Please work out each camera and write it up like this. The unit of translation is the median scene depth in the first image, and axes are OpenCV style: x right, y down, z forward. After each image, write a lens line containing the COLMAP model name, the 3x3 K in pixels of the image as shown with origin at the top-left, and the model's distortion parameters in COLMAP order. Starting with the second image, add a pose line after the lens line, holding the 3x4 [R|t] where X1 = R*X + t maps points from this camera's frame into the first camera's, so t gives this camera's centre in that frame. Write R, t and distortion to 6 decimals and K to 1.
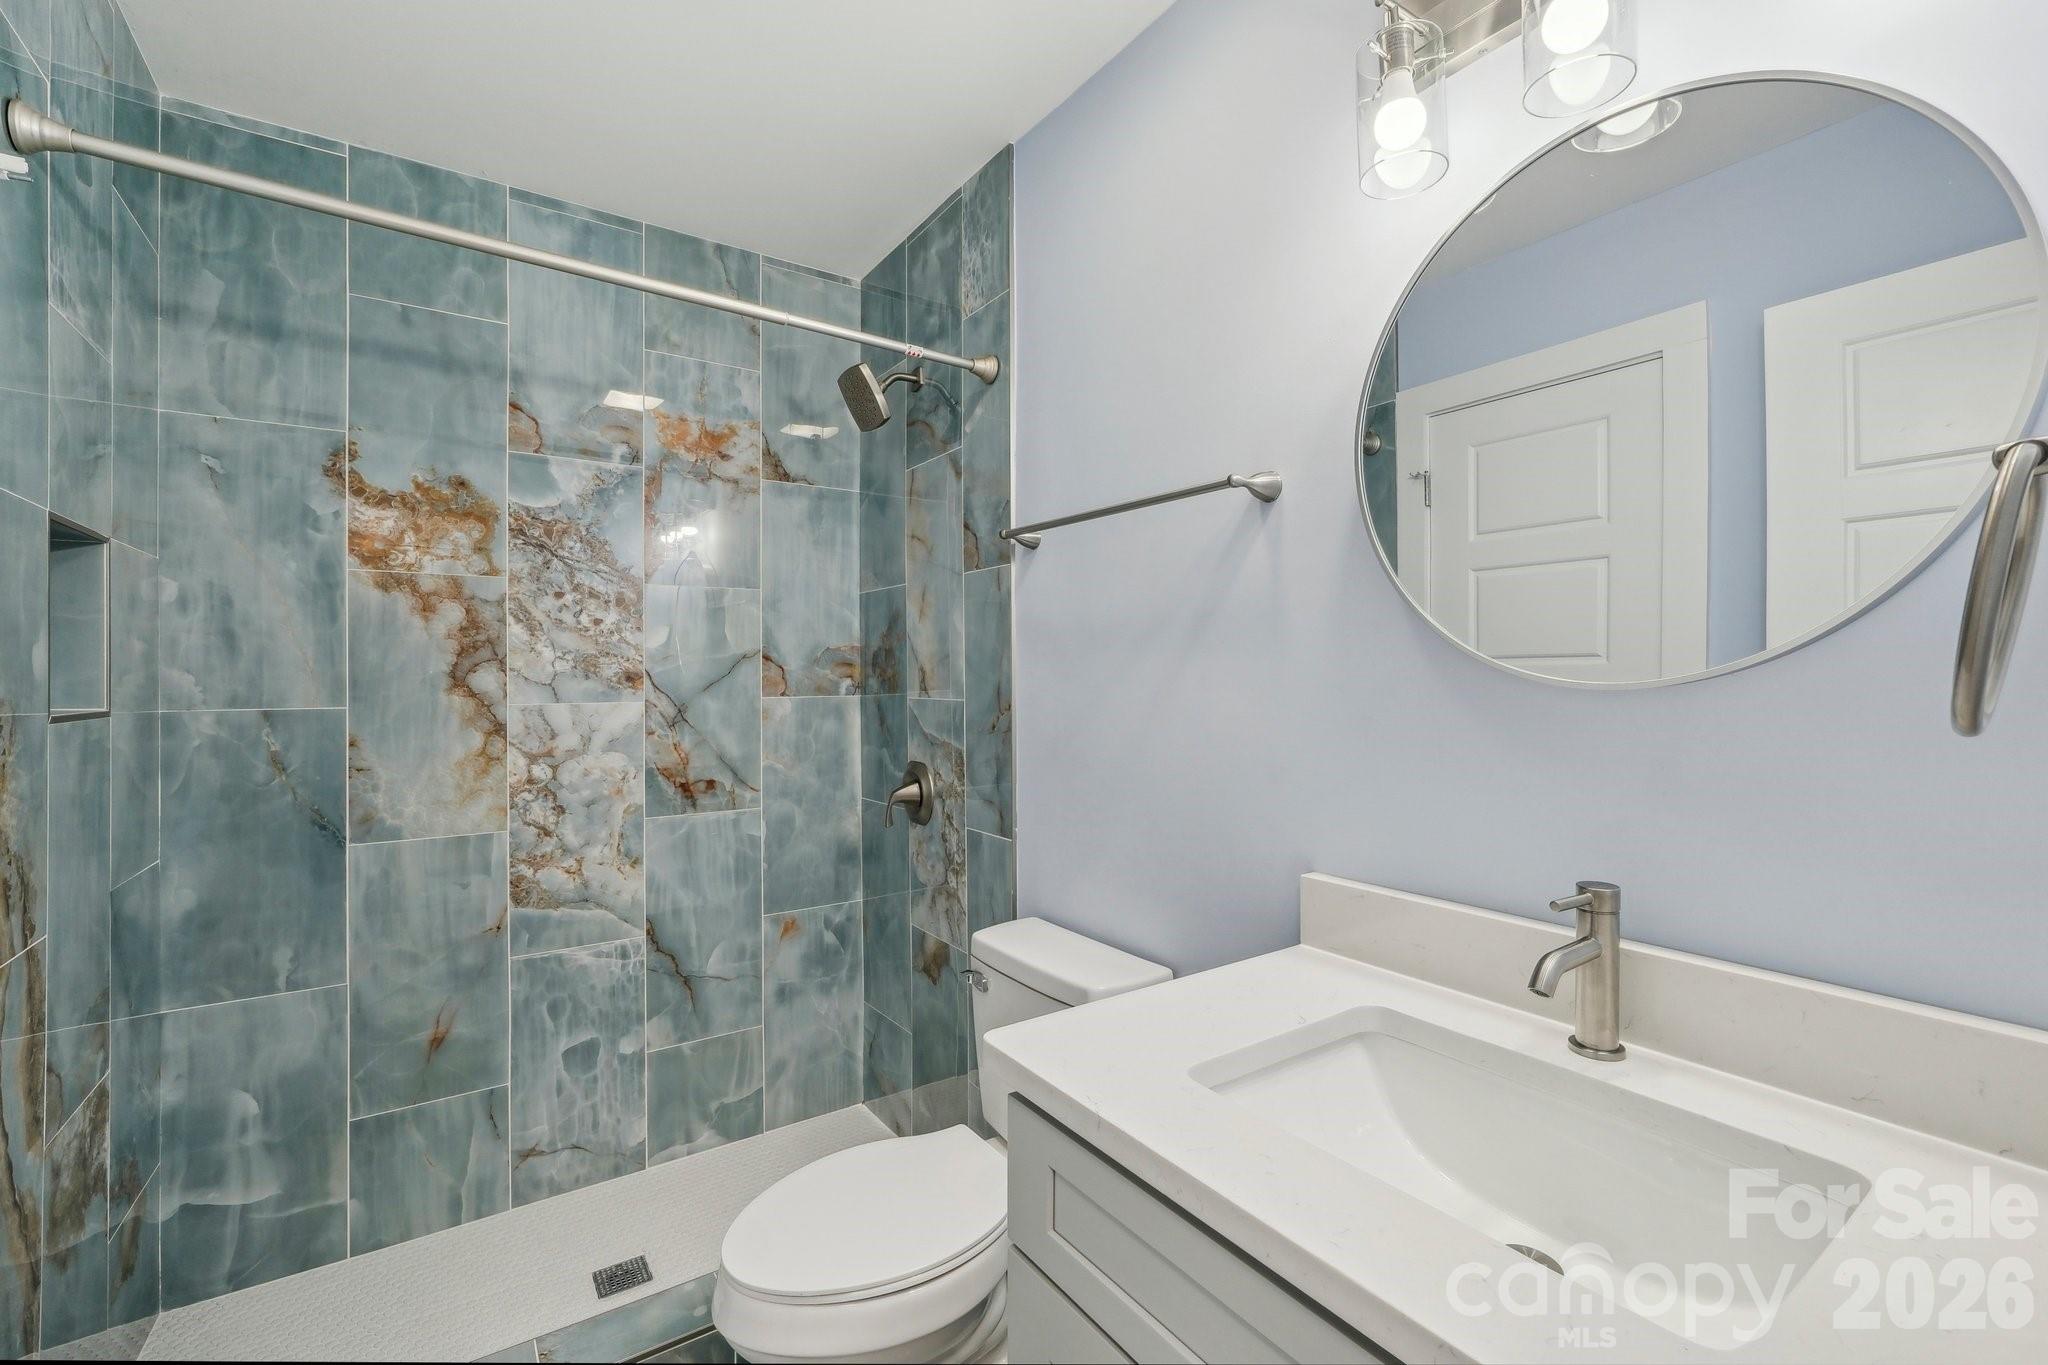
lens RADIAL K [[861.2, 0, 1024.0], [0, 861.2, 682.5], [0, 0, 1]] dist [-0.022543, 0.000060]
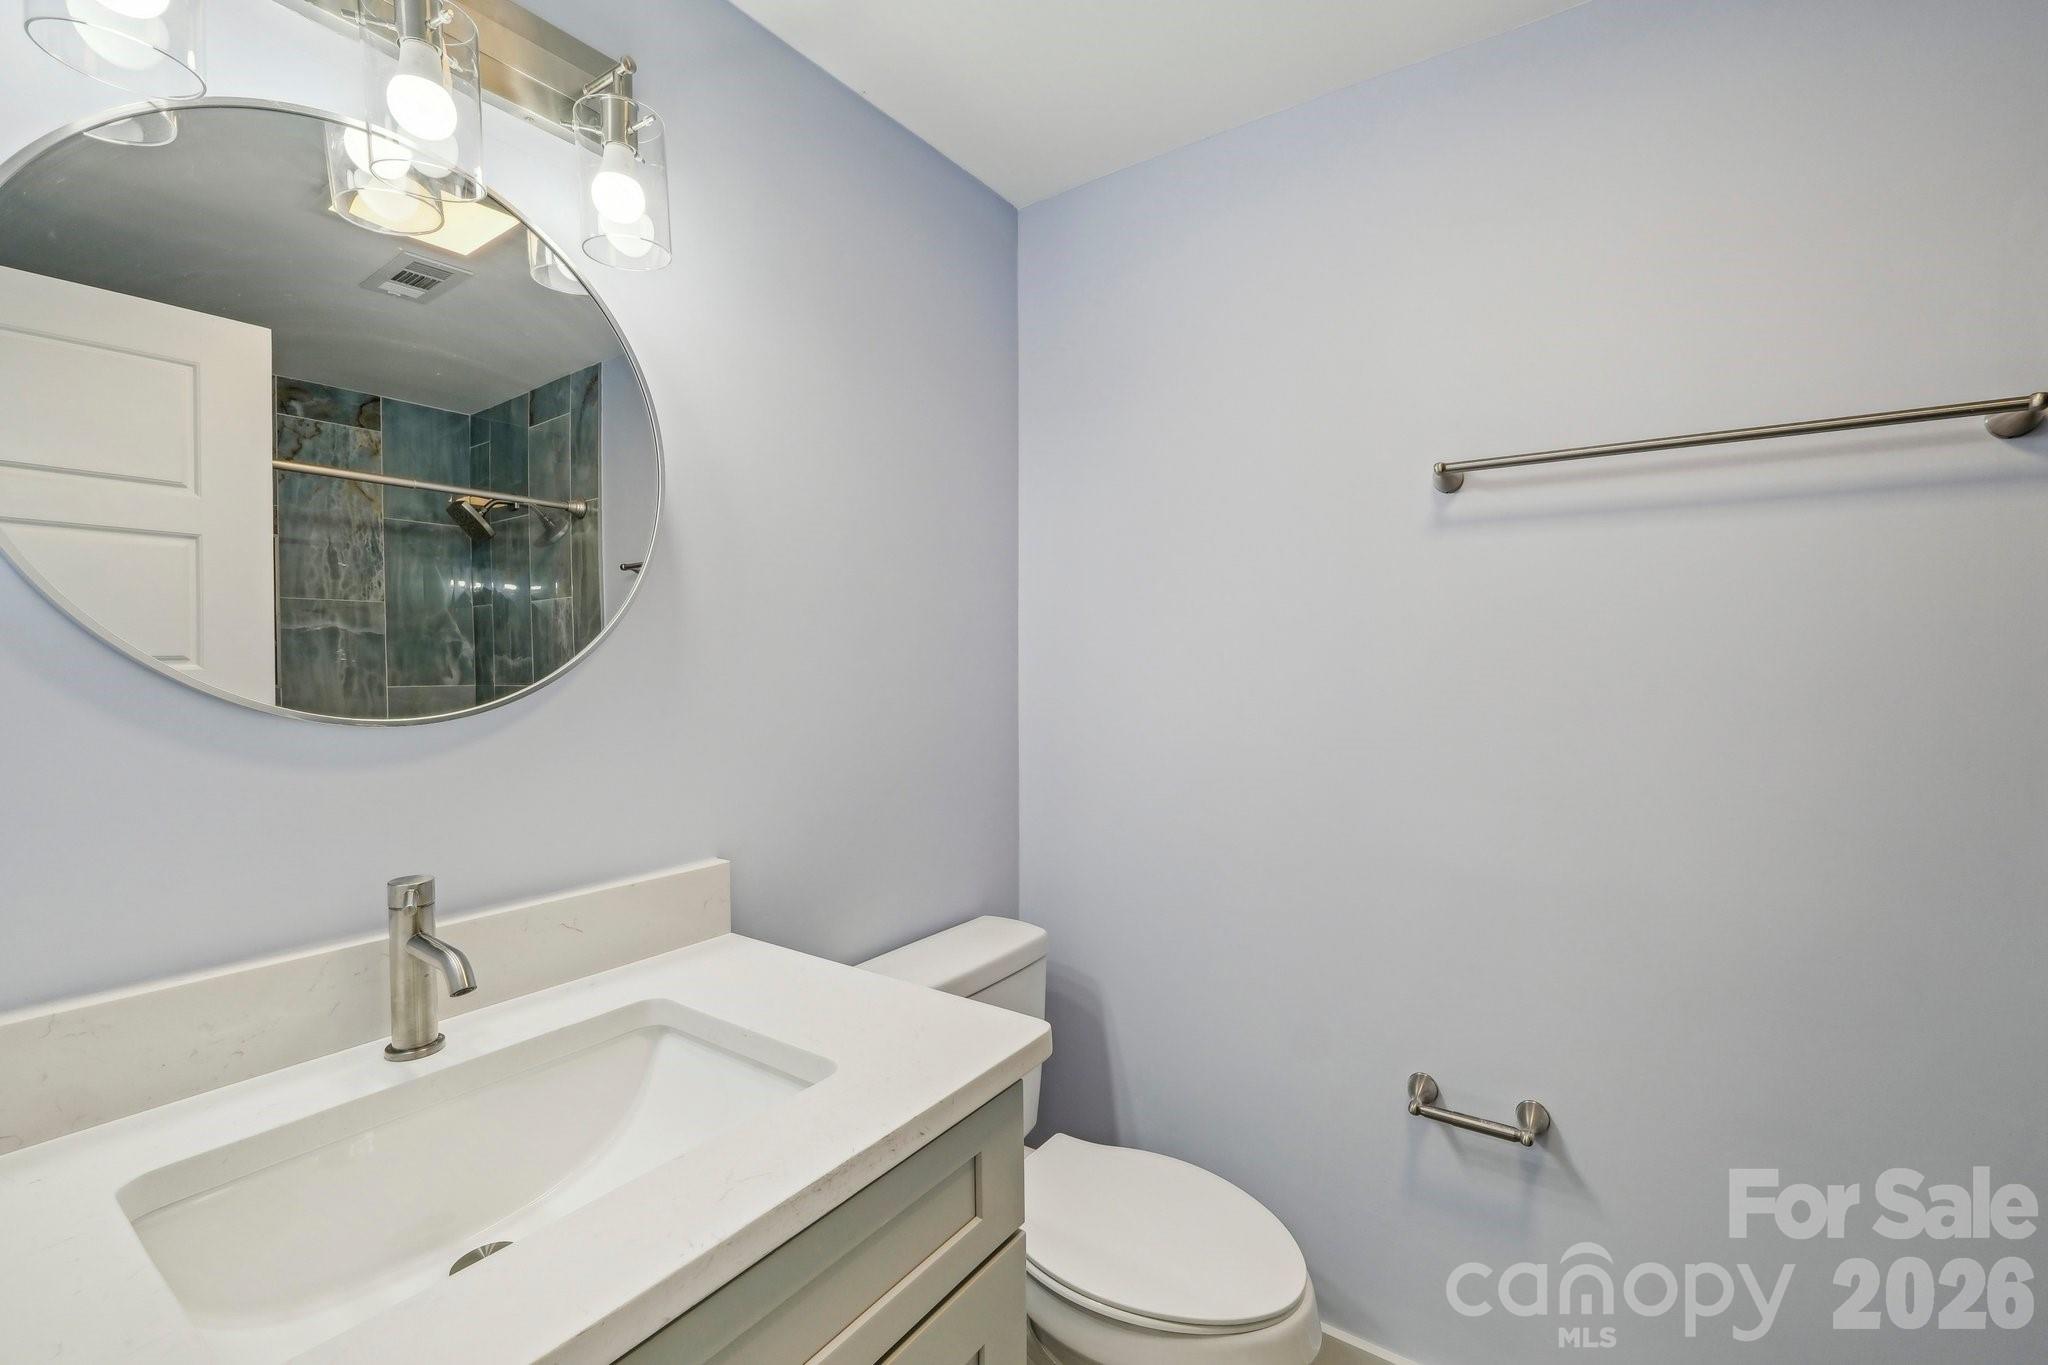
lens RADIAL K [[861.2, 0, 1024.0], [0, 861.2, 682.5], [0, 0, 1]] dist [-0.022543, 0.000060]
pose [[-0.358738, -0.017265, 0.933279, -0.484145], [0.006734, 0.999755, 0.021083, -0.002900], [-0.933414, 0.013848, -0.358533, 0.698764]]
